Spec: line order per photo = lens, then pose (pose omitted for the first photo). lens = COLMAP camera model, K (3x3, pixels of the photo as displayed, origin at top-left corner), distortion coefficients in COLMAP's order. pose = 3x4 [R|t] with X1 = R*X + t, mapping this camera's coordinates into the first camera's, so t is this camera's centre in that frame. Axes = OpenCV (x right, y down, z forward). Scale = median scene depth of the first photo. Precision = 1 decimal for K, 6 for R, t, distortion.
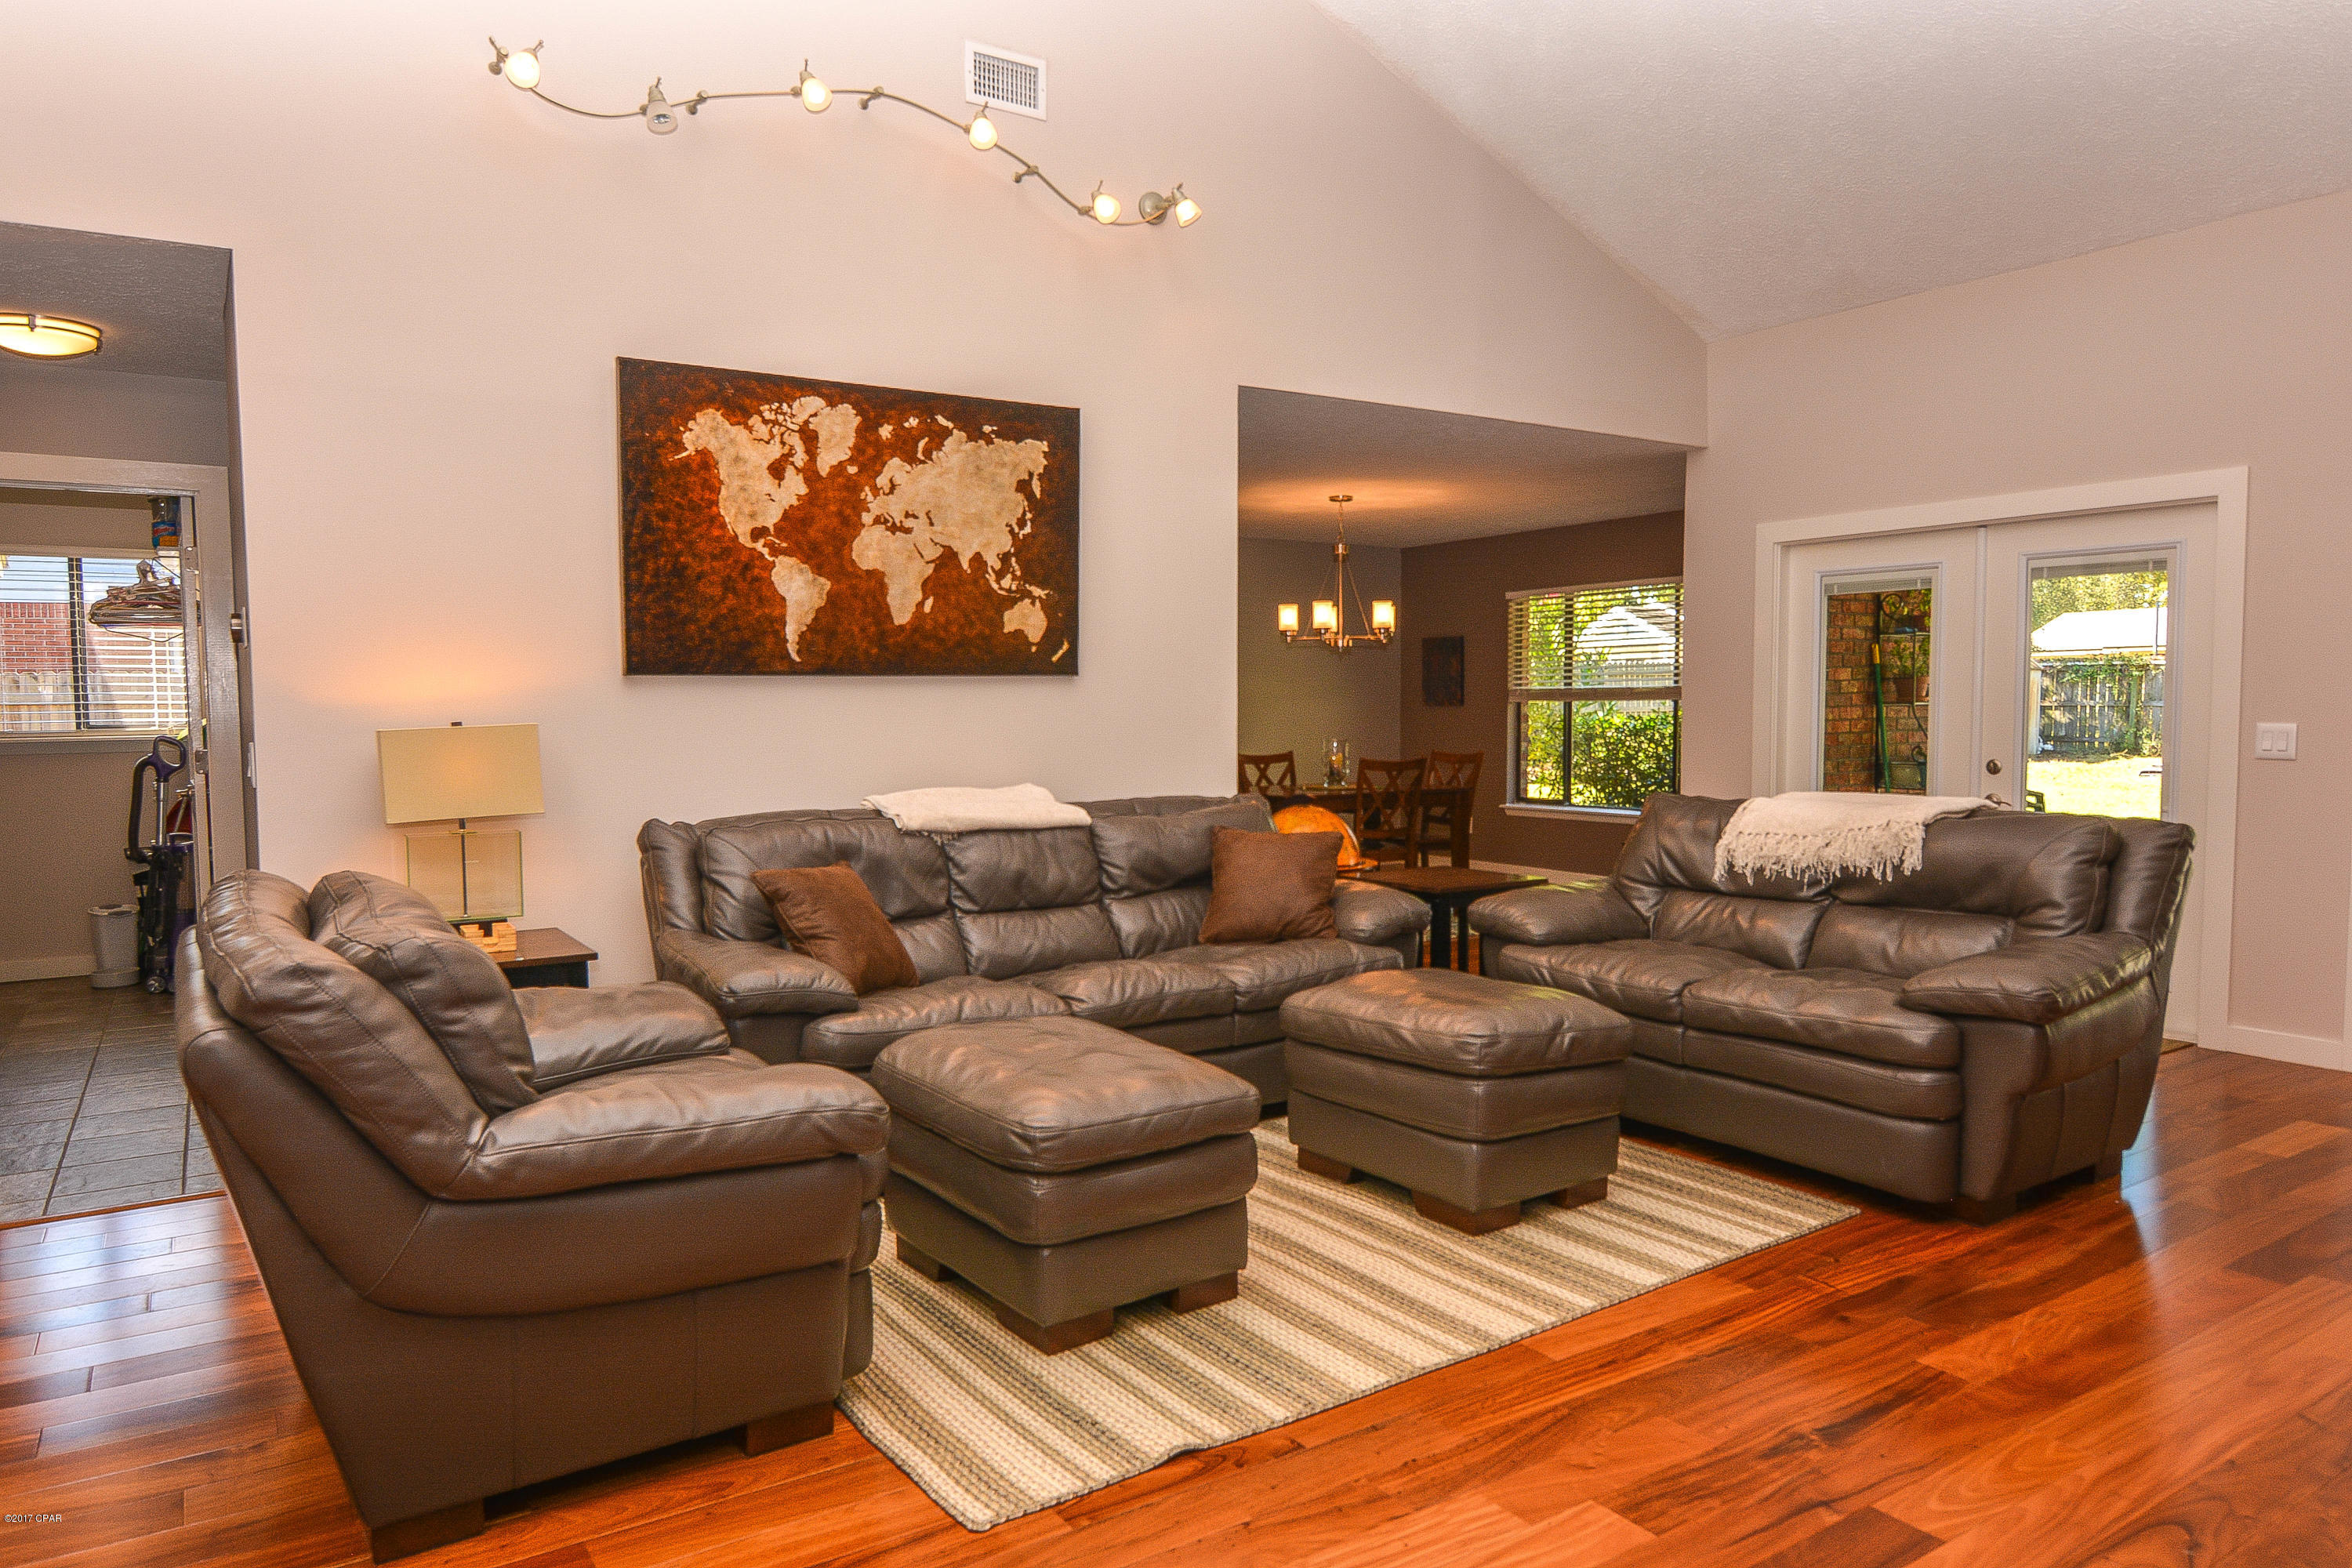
lens RADIAL K [[1501.0, 0, 1176.0], [0, 1501.0, 784.0], [0, 0, 1]] dist [0.000384, 0.000303]
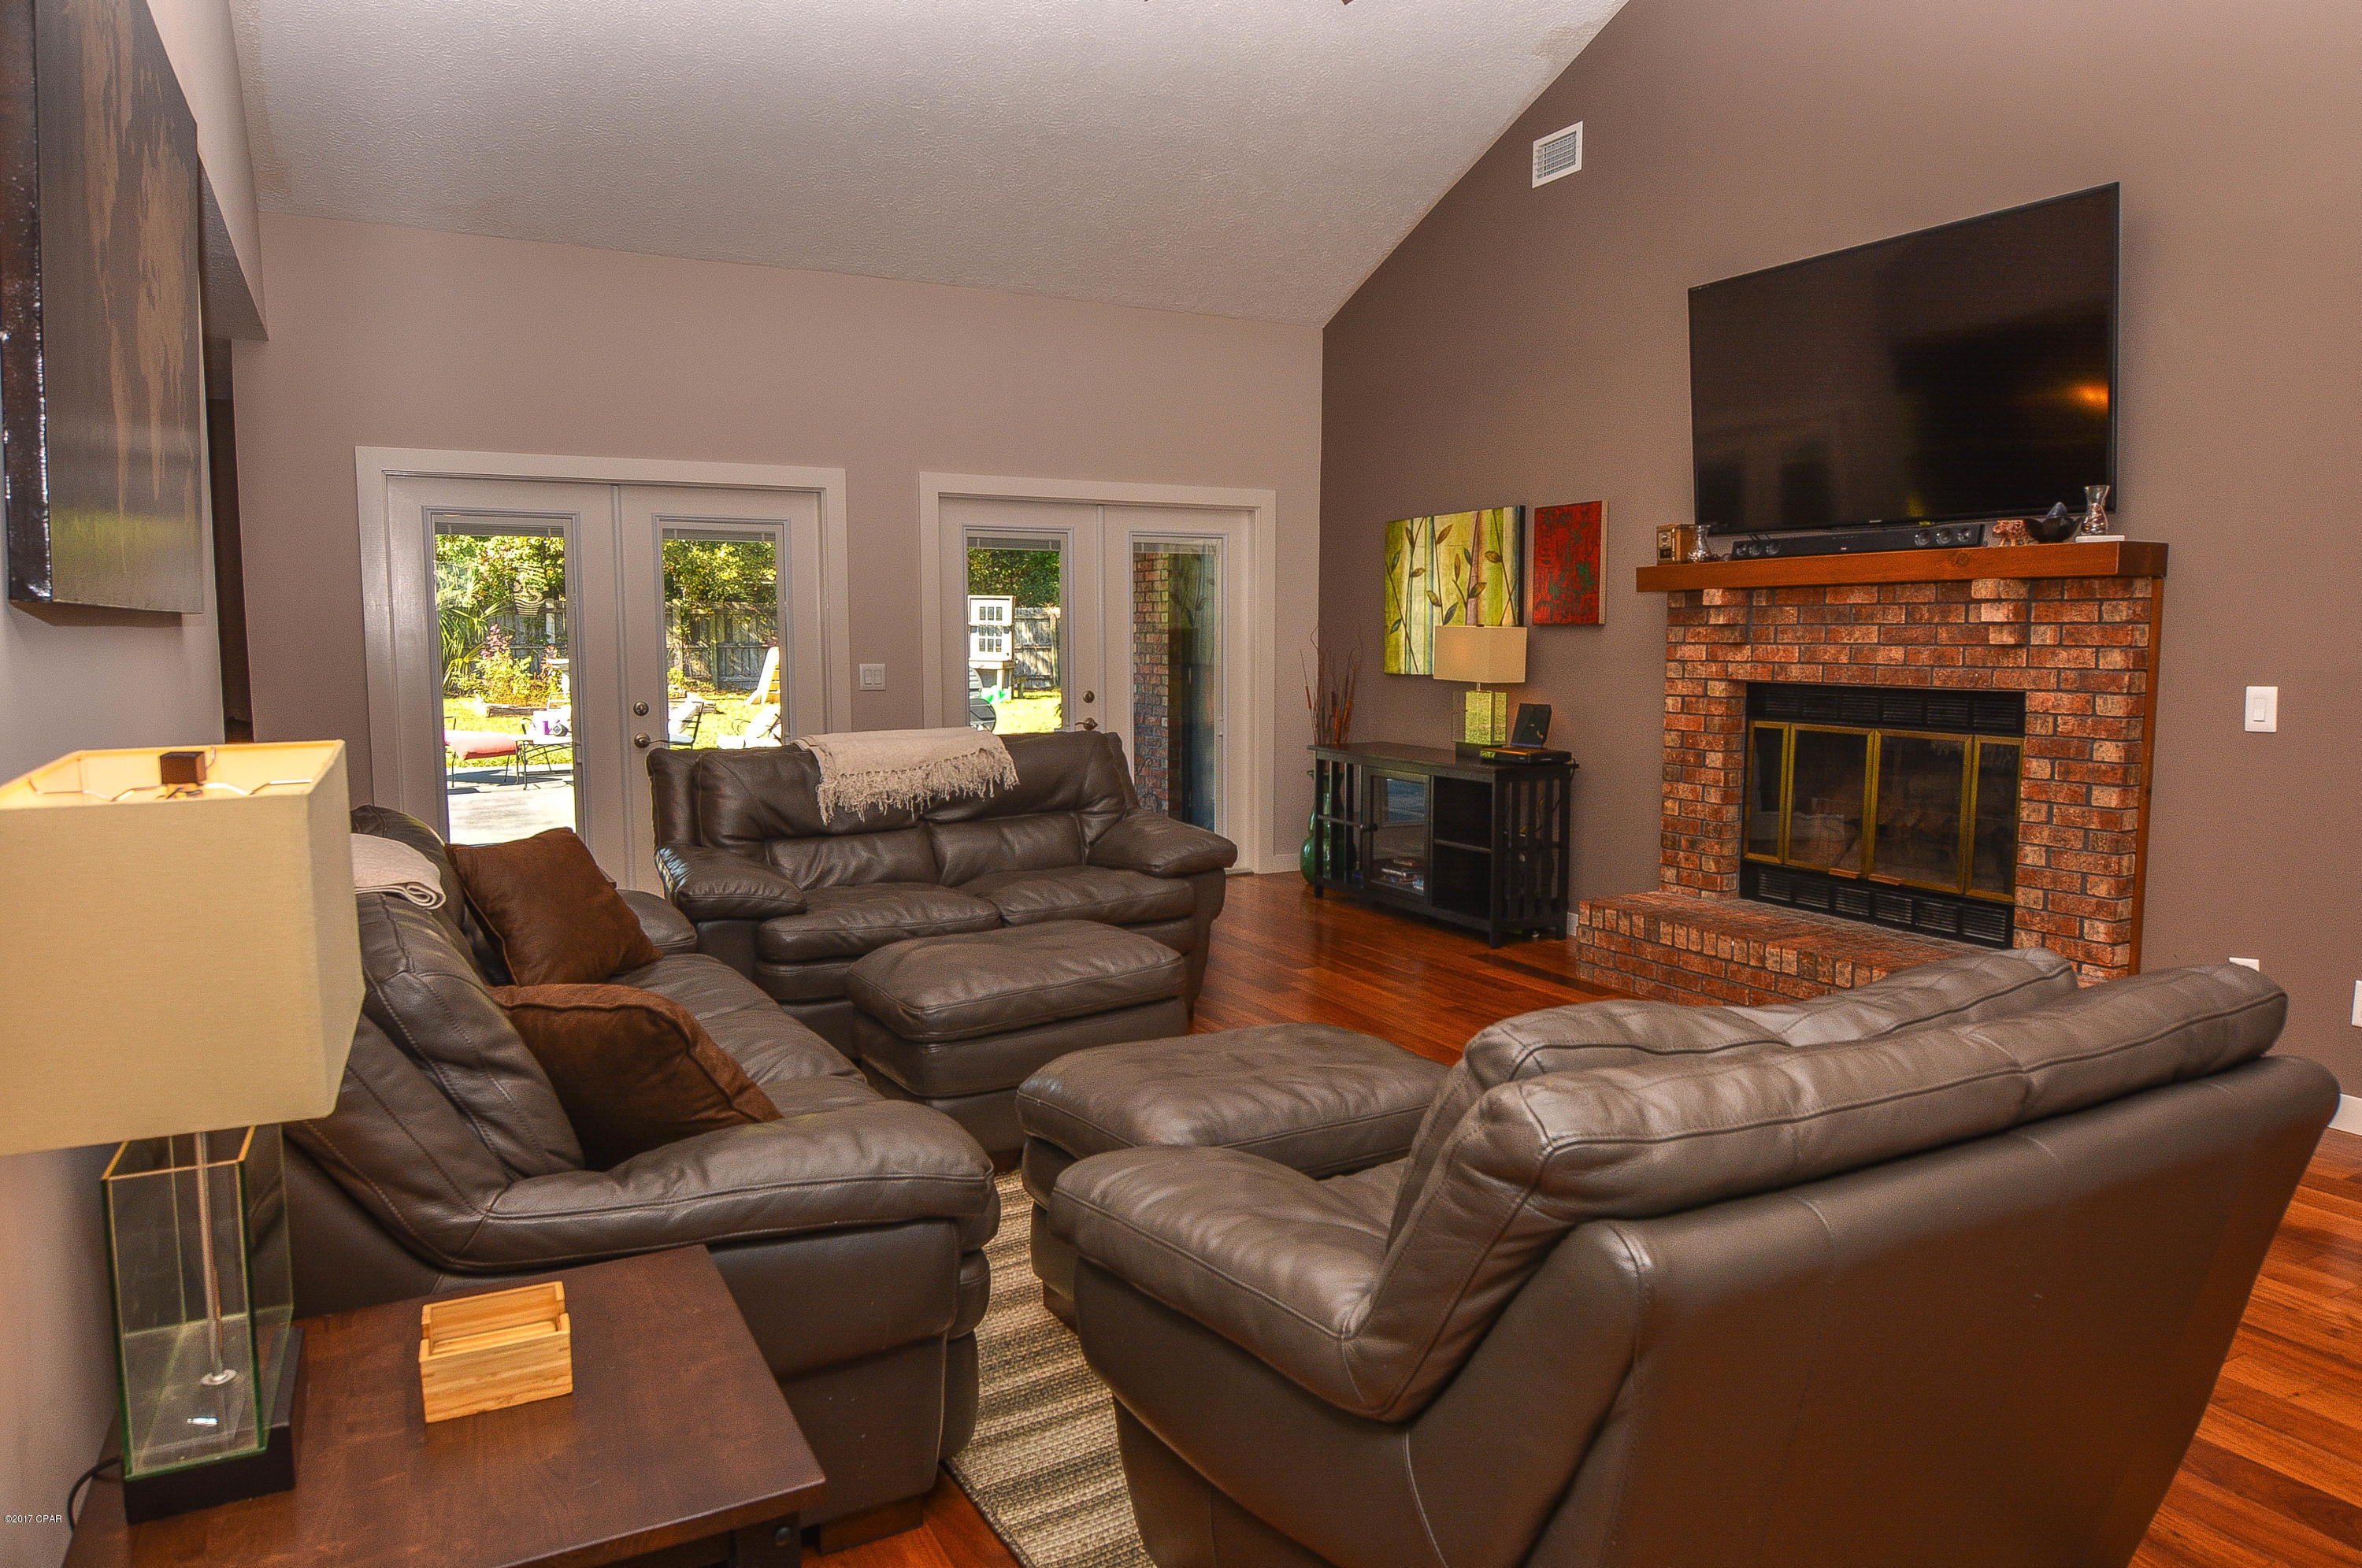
lens RADIAL K [[1507.4, 0, 1181.0], [0, 1507.4, 784.0], [0, 0, 1]] dist [0.000384, 0.000303]
pose [[0.073181, -0.076016, 0.994417, -0.661081], [0.063115, 0.995445, 0.071450, -0.019848], [-0.995320, 0.057534, 0.077646, 0.734965]]
